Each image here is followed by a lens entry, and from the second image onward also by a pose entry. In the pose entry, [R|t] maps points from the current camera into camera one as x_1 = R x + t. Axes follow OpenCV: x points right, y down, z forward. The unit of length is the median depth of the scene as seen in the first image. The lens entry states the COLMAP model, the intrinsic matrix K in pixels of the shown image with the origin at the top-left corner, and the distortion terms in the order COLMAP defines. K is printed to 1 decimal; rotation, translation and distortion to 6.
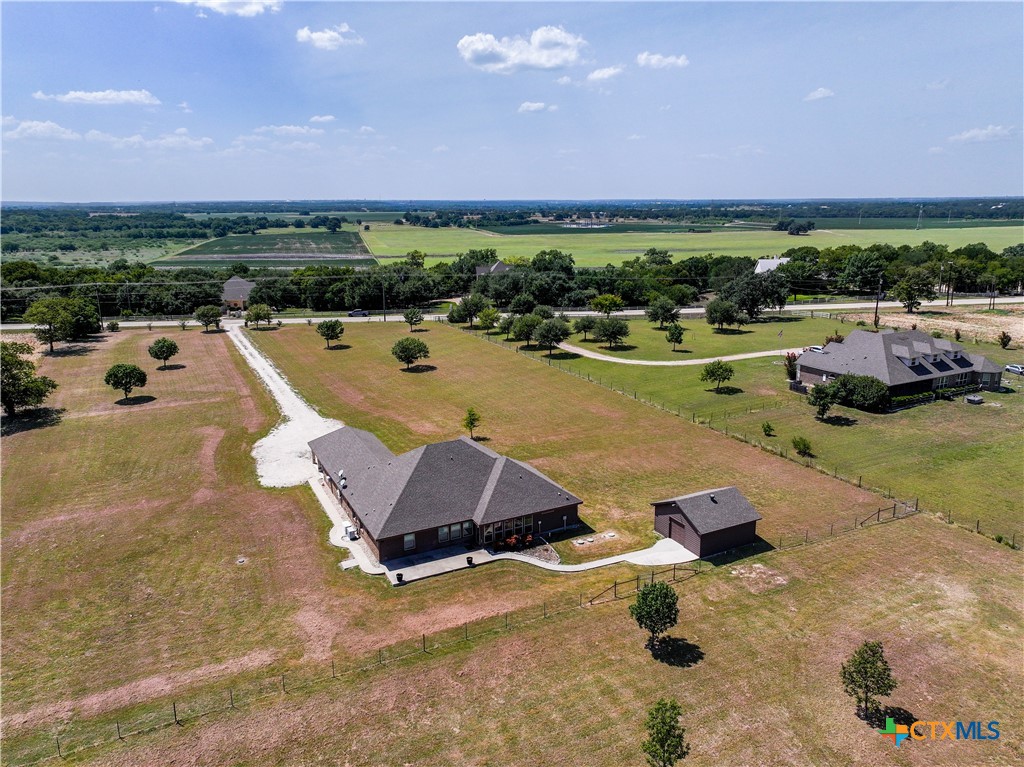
lens RADIAL K [[720.5, 0, 517.4], [0, 720.5, 383.2], [0, 0, 1]] dist [-0.000646, 0.018864]
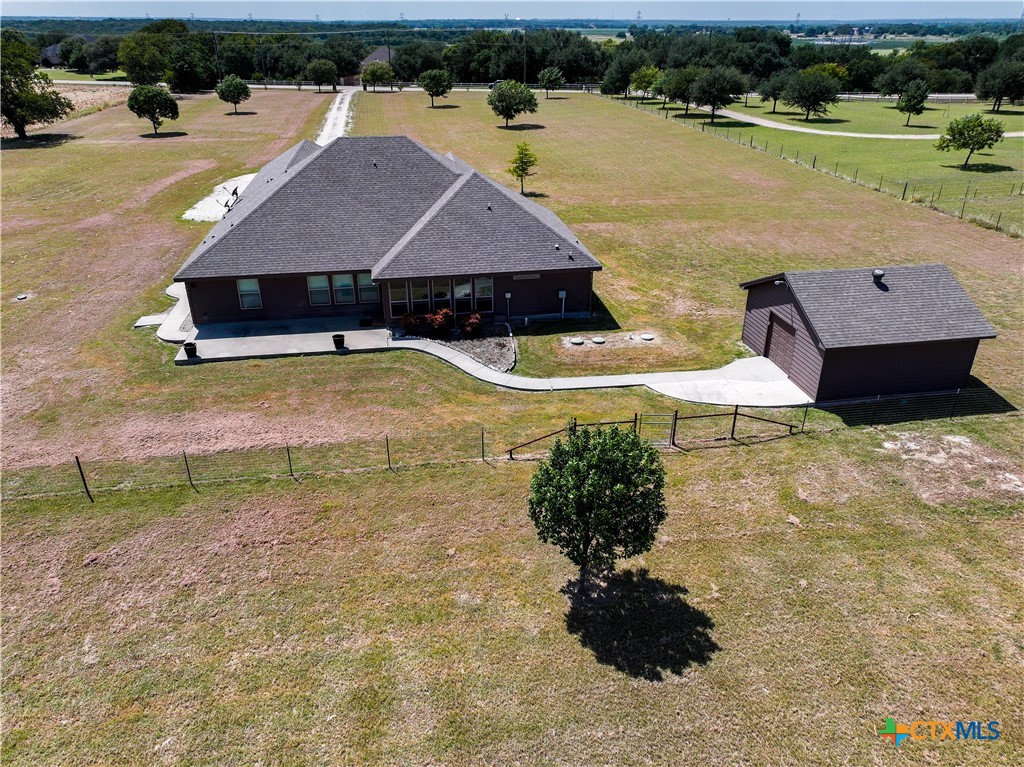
lens RADIAL K [[720.5, 0, 517.4], [0, 720.5, 383.2], [0, 0, 1]] dist [-0.000646, 0.018864]
pose [[0.954830, 0.140532, -0.261822, 0.176821], [-0.080957, 0.970796, 0.225833, 0.133918], [0.285913, -0.194436, 0.938322, 0.491916]]
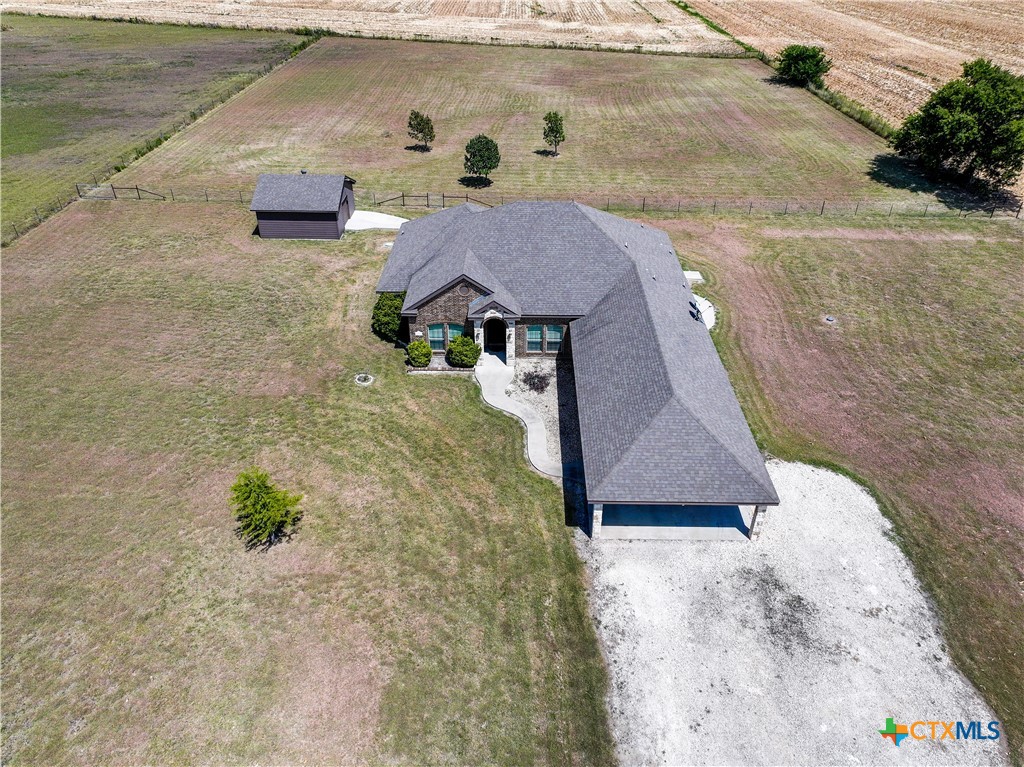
lens RADIAL K [[720.5, 0, 517.4], [0, 720.5, 383.2], [0, 0, 1]] dist [-0.000646, 0.018864]
pose [[-0.886368, -0.253098, 0.387677, -0.375402], [0.118359, 0.685650, 0.718244, -0.271711], [-0.447597, 0.682514, -0.577782, 1.516397]]
